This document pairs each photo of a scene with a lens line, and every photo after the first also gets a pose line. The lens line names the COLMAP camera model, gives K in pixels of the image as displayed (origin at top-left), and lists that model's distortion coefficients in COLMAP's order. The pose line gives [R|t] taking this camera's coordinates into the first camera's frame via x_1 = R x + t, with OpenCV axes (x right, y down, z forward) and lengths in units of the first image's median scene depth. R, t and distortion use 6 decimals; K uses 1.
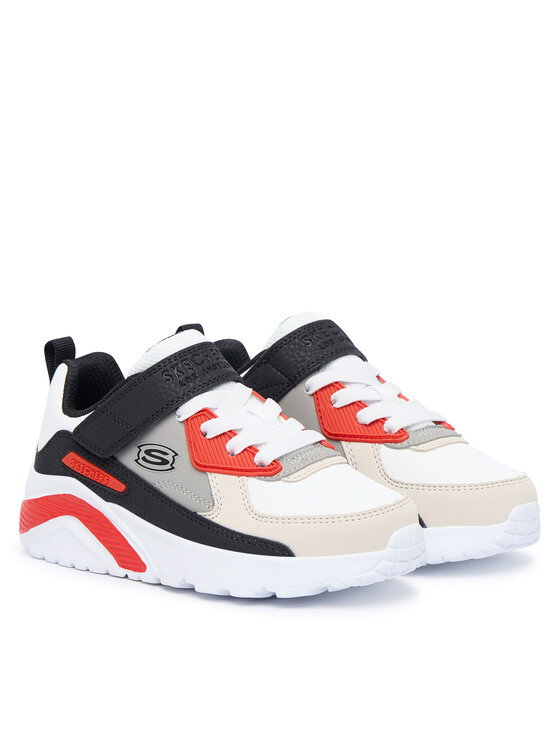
lens RADIAL K [[2193.4, 0, 280.0], [0, 2193.4, 373.0], [0, 0, 1]] dist [-0.003499, 0.029538]
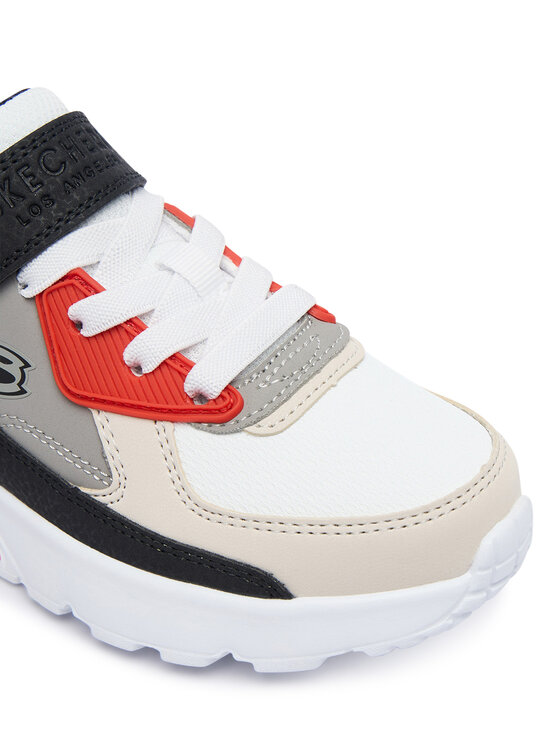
lens RADIAL K [[1158.4, 0, 280.0], [0, 1158.4, 373.0], [0, 0, 1]] dist [-0.062049, -0.081585]
pose [[0.994328, -0.078809, 0.071427, -0.008781], [0.047495, 0.929873, 0.364801, -0.055661], [-0.095168, -0.359339, 0.928342, 0.759430]]
